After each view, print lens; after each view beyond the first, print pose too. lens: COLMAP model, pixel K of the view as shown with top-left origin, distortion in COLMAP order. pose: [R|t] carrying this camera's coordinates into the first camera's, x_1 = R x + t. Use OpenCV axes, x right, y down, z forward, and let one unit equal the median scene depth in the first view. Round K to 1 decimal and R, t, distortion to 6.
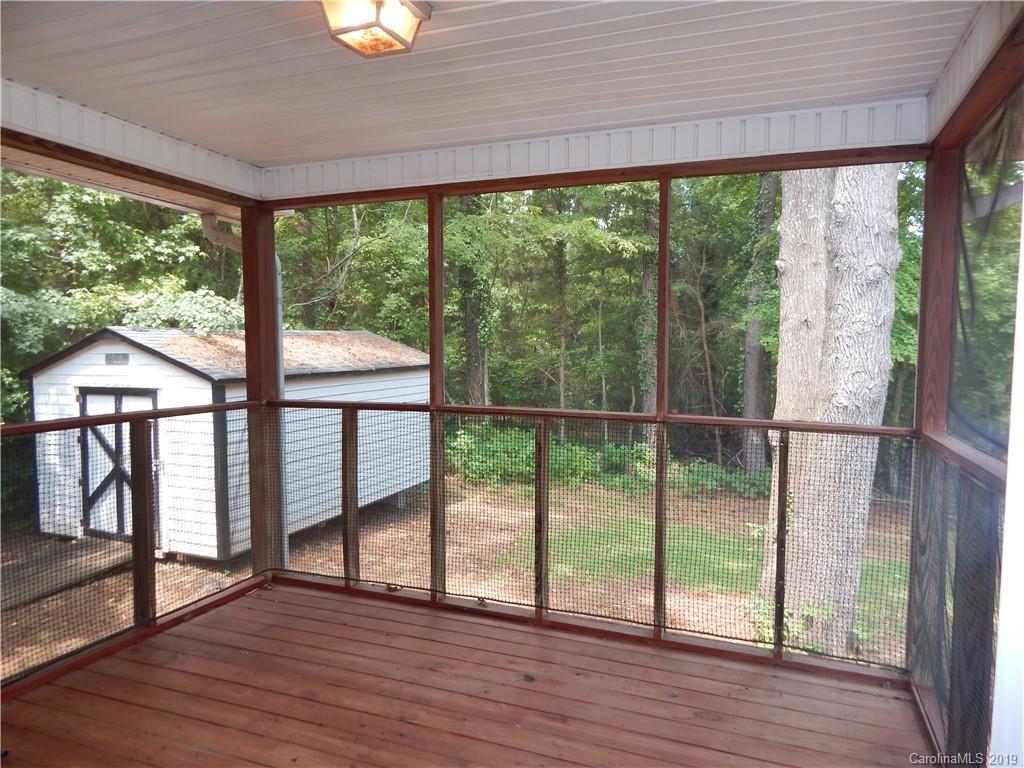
lens RADIAL K [[710.6, 0, 512.0], [0, 710.6, 384.0], [0, 0, 1]] dist [0.001898, 0.001124]
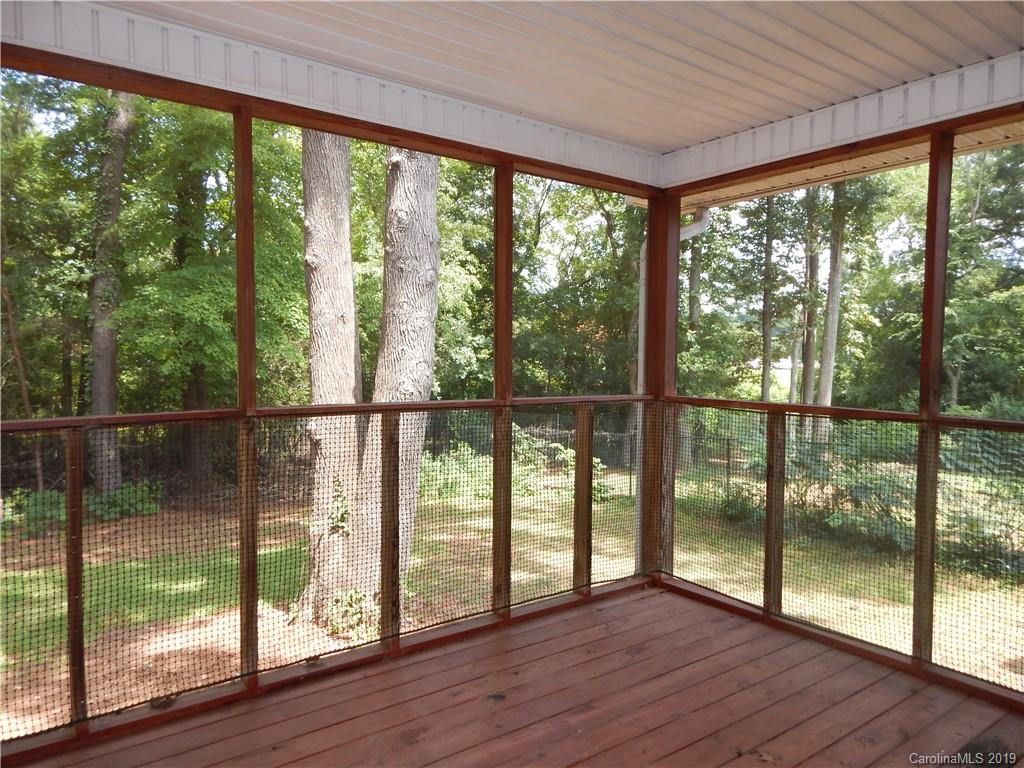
lens RADIAL K [[710.6, 0, 512.0], [0, 710.6, 384.0], [0, 0, 1]] dist [0.001898, 0.001124]
pose [[0.526414, -0.049113, 0.848809, -0.616791], [0.055869, 0.998171, 0.023106, 0.000241], [-0.848391, 0.035259, 0.528195, 0.433886]]
